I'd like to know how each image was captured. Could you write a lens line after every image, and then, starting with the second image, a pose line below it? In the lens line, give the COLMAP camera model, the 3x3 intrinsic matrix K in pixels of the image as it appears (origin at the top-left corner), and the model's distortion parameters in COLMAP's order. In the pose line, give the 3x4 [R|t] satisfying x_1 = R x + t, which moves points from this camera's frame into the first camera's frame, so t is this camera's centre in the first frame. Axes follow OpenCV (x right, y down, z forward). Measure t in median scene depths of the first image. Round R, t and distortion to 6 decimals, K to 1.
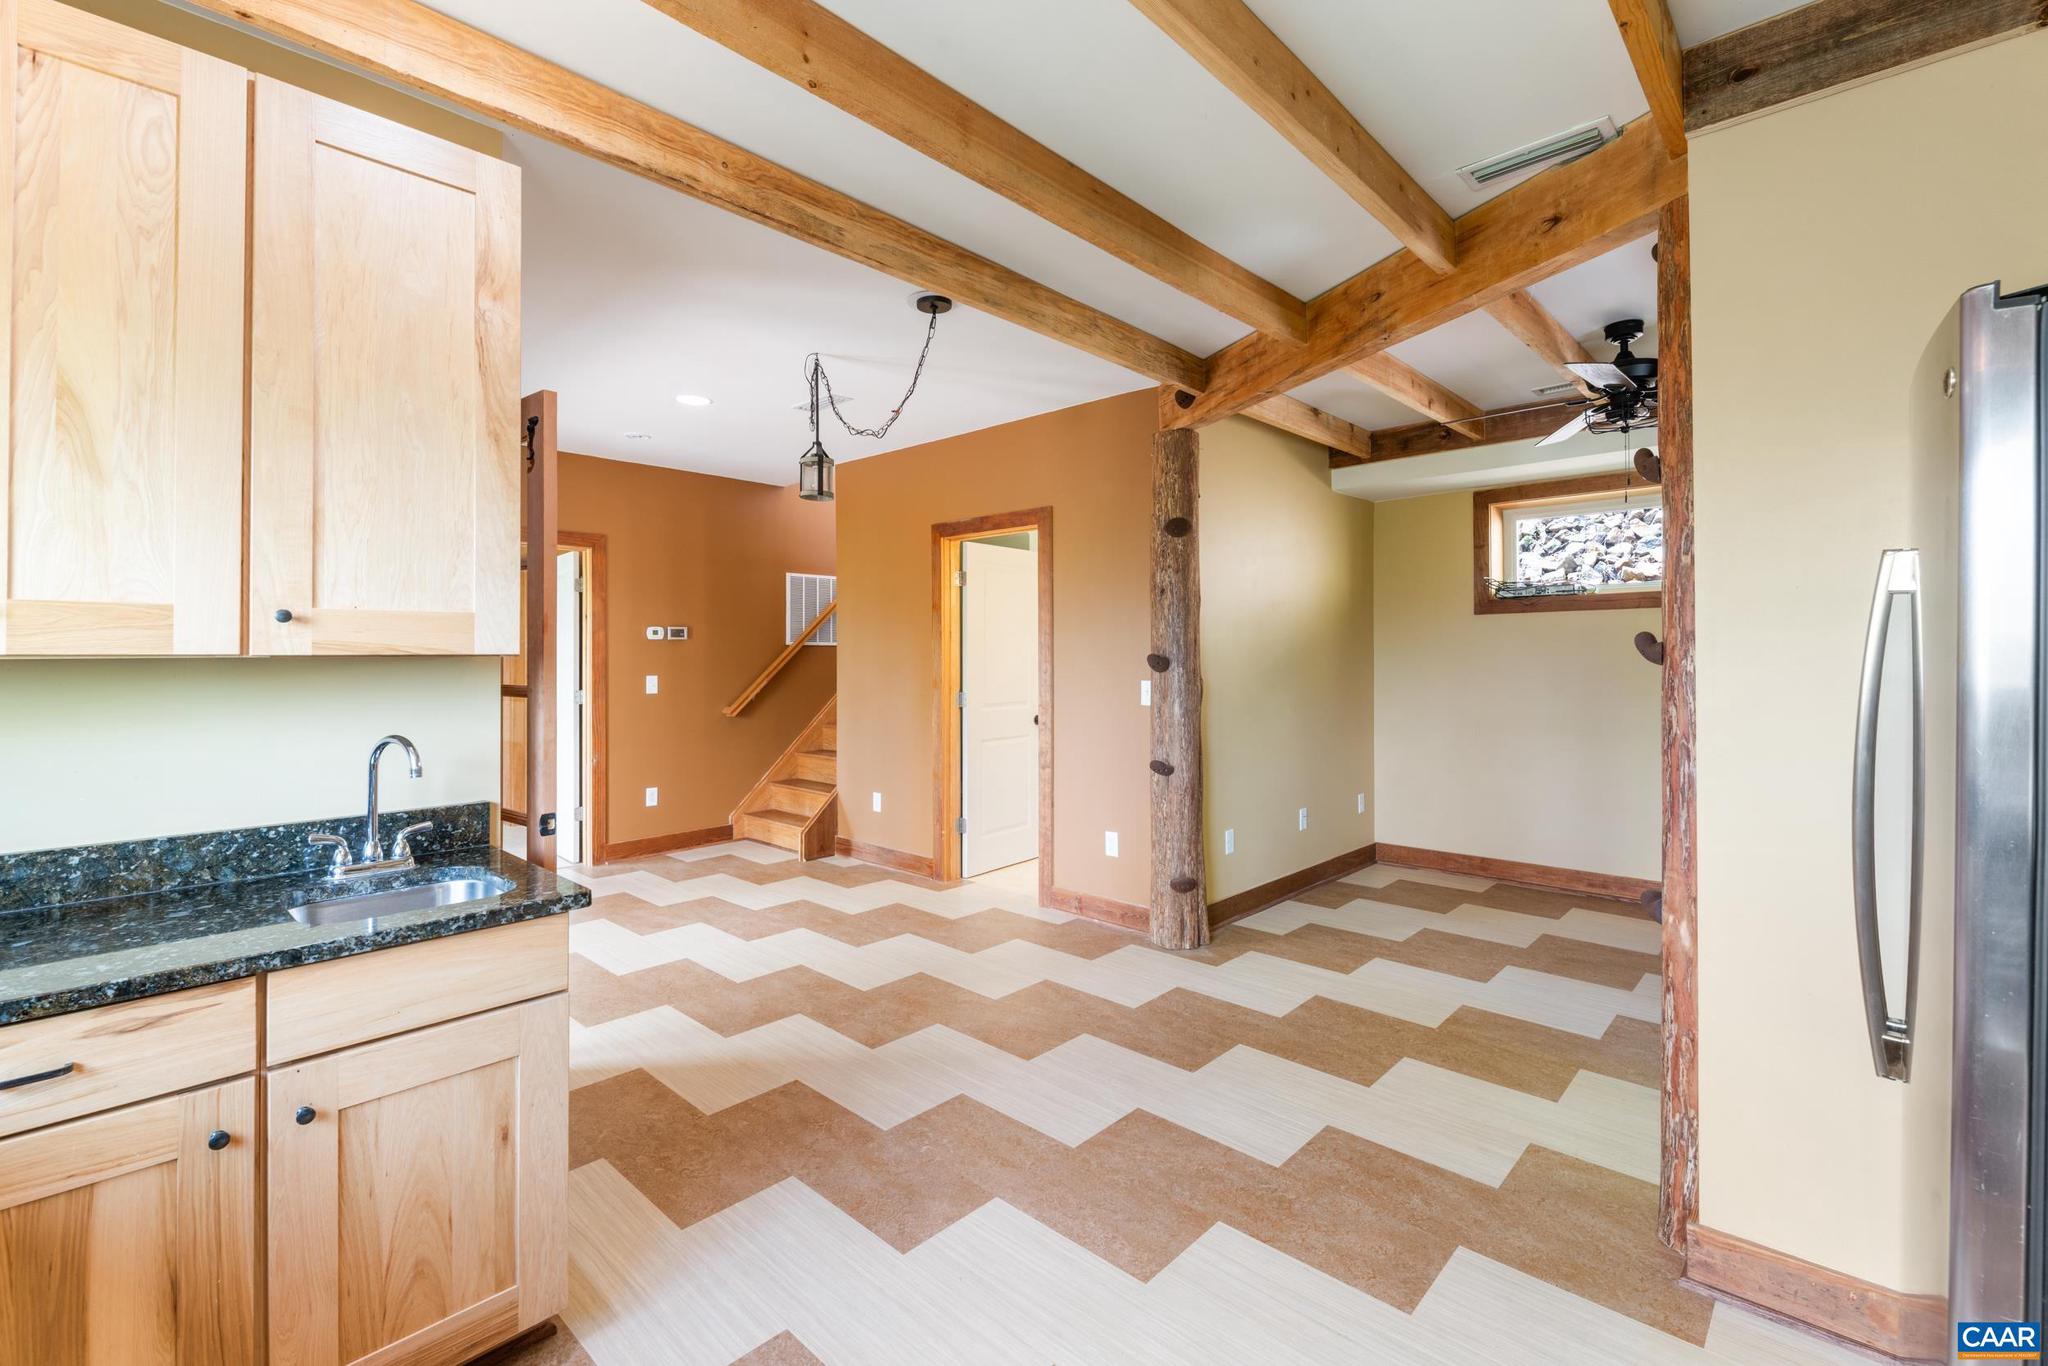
lens RADIAL K [[886.9, 0, 1018.2], [0, 886.9, 661.4], [0, 0, 1]] dist [0.016338, -0.012141]
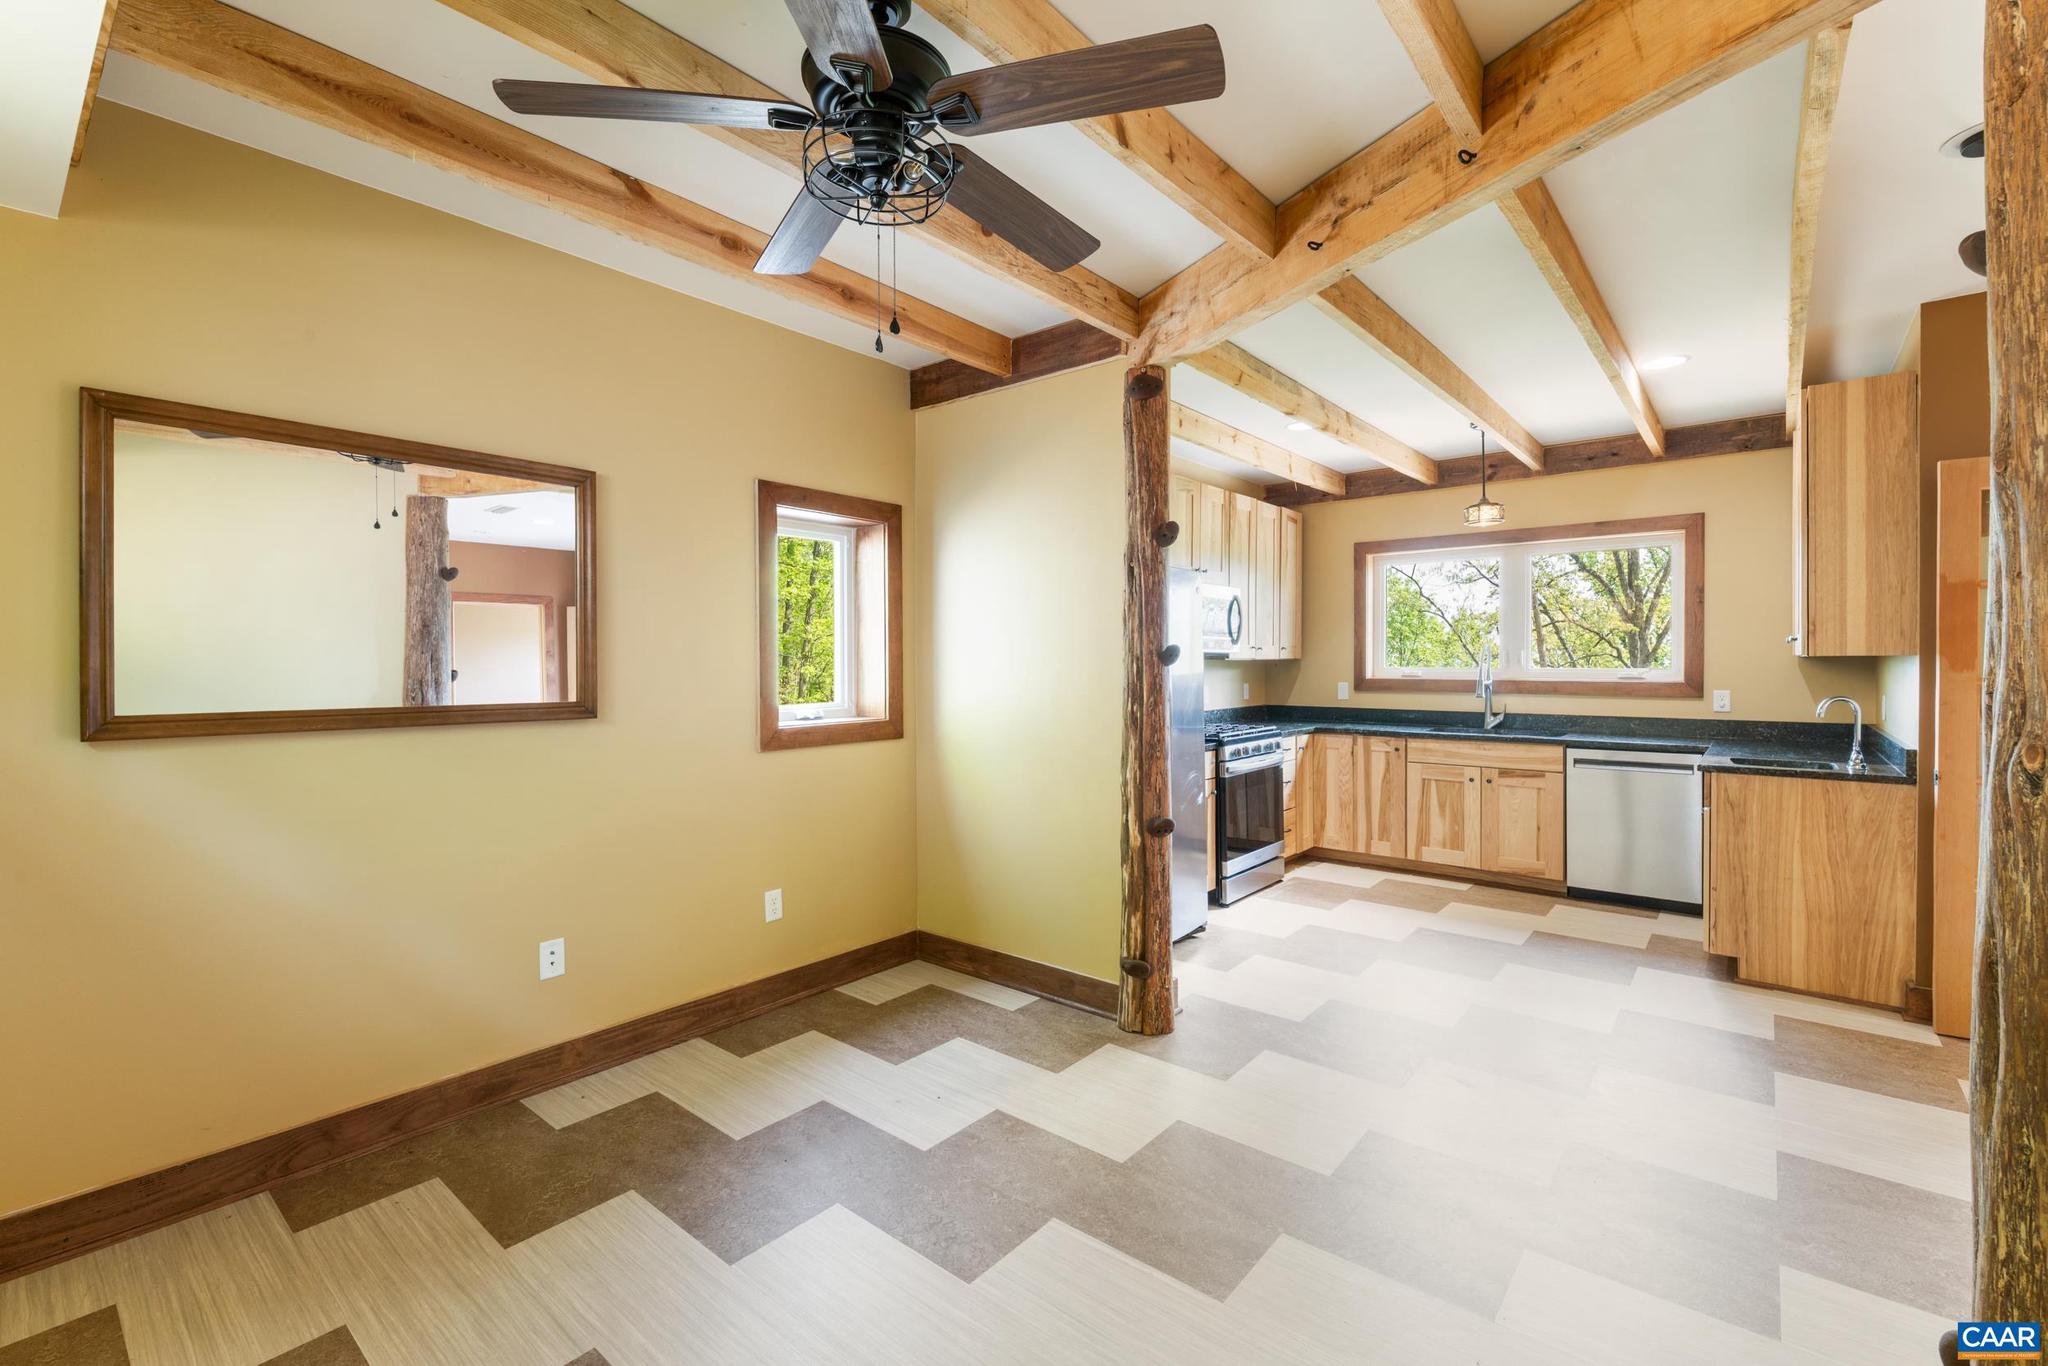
lens RADIAL K [[886.9, 0, 1018.2], [0, 886.9, 661.4], [0, 0, 1]] dist [0.016338, -0.012141]
pose [[-0.998458, 0.005467, -0.055236, 0.741578], [0.005074, 0.999961, 0.007247, -0.009734], [0.055274, 0.006955, -0.998447, 1.758795]]
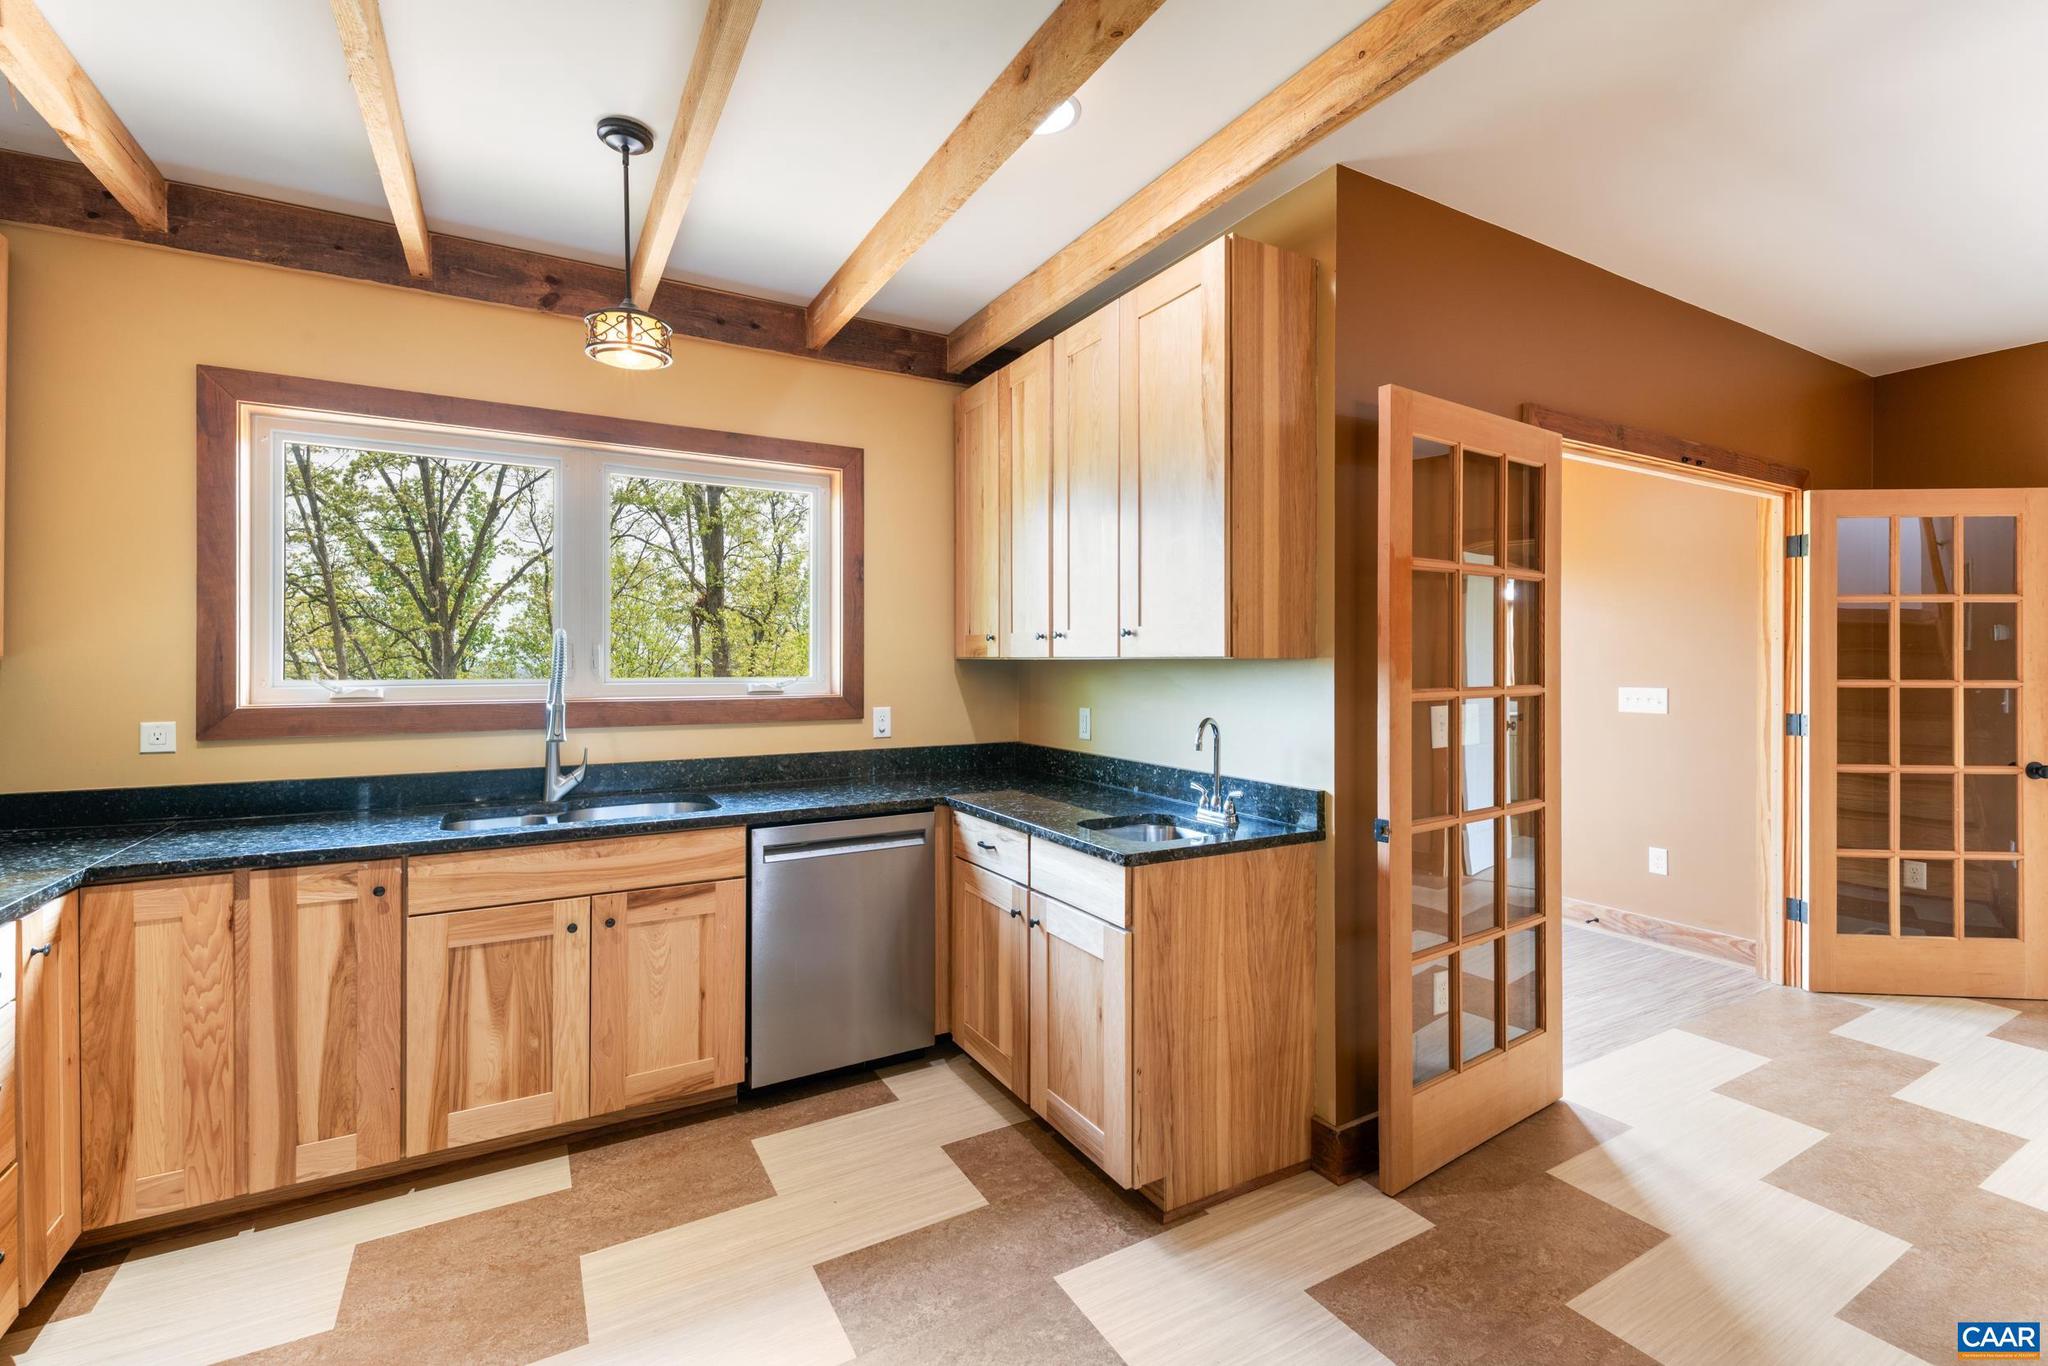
lens RADIAL K [[886.9, 0, 1018.2], [0, 886.9, 661.4], [0, 0, 1]] dist [0.016338, -0.012141]
pose [[-0.296172, 0.003454, -0.955128, 0.400450], [-0.006054, 0.999967, 0.005493, -0.003719], [0.955116, 0.007409, -0.296141, 0.691983]]
